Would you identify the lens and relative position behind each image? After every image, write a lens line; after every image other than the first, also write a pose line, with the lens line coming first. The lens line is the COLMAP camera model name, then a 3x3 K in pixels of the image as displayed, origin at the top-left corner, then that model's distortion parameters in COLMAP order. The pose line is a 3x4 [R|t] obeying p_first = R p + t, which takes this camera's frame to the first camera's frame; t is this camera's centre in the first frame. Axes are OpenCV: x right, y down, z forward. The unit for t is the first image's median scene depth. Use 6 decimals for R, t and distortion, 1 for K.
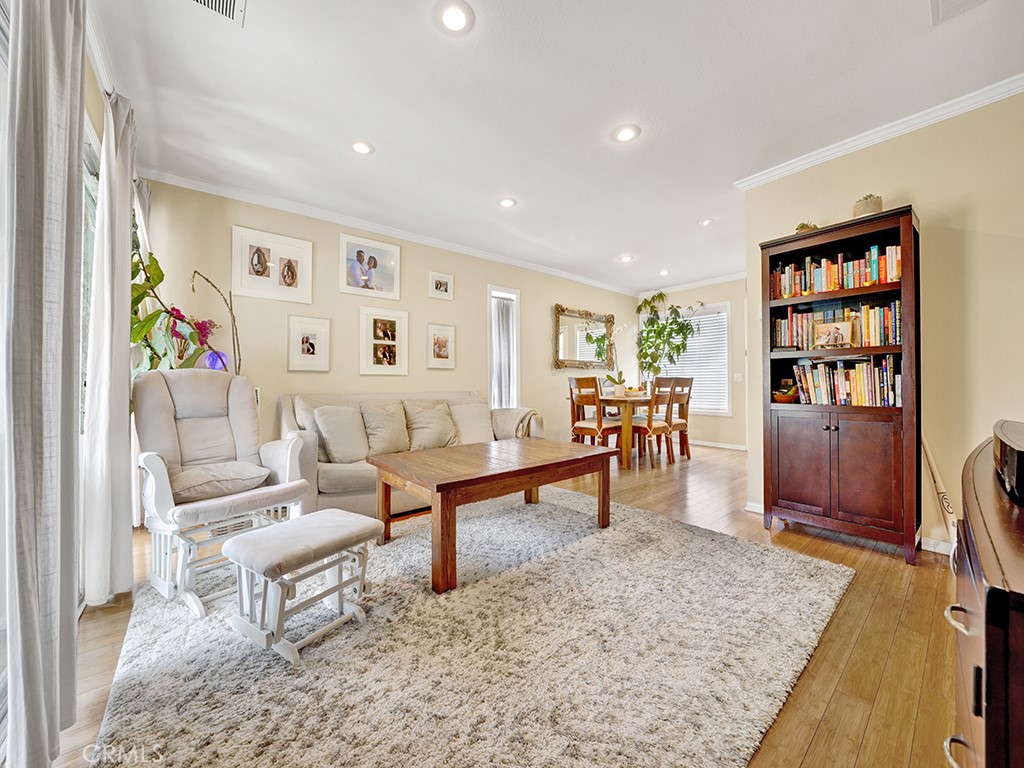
lens RADIAL K [[402.9, 0, 512.0], [0, 402.9, 384.0], [0, 0, 1]] dist [0.000263, -0.000044]
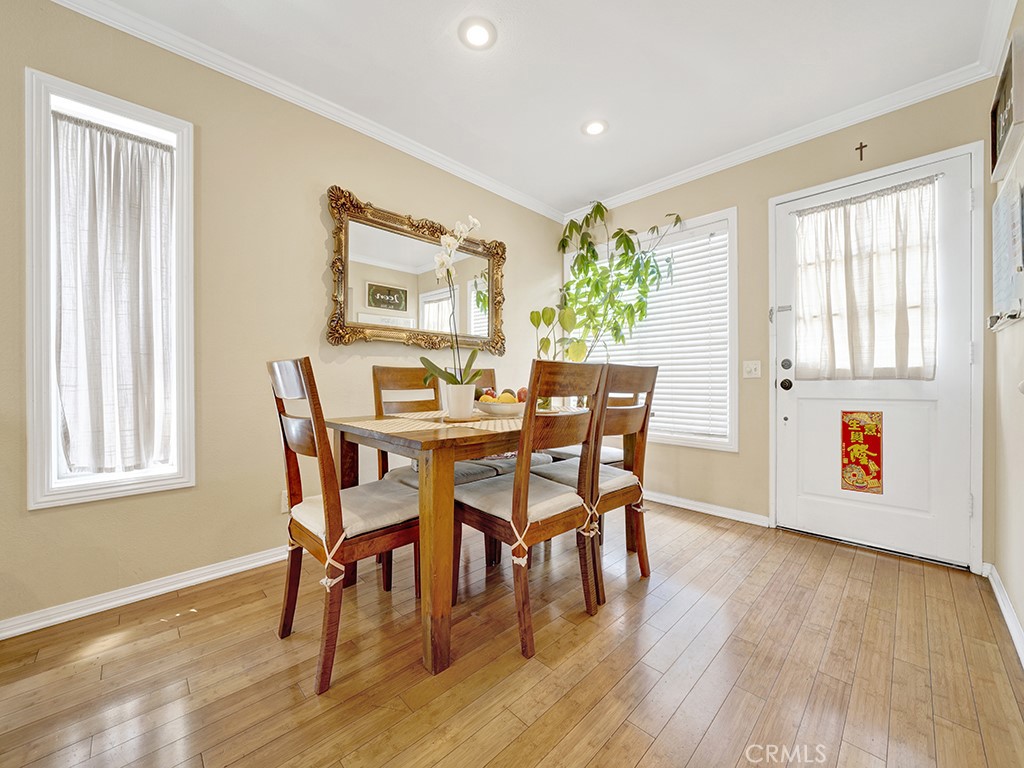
lens RADIAL K [[394.1, 0, 506.4], [0, 394.1, 382.1], [0, 0, 1]] dist [-0.014923, -0.000115]
pose [[0.998832, 0.006004, 0.047938, 0.231097], [-0.006270, 0.999966, 0.005394, -0.001810], [-0.047904, -0.005689, 0.998836, 0.508813]]
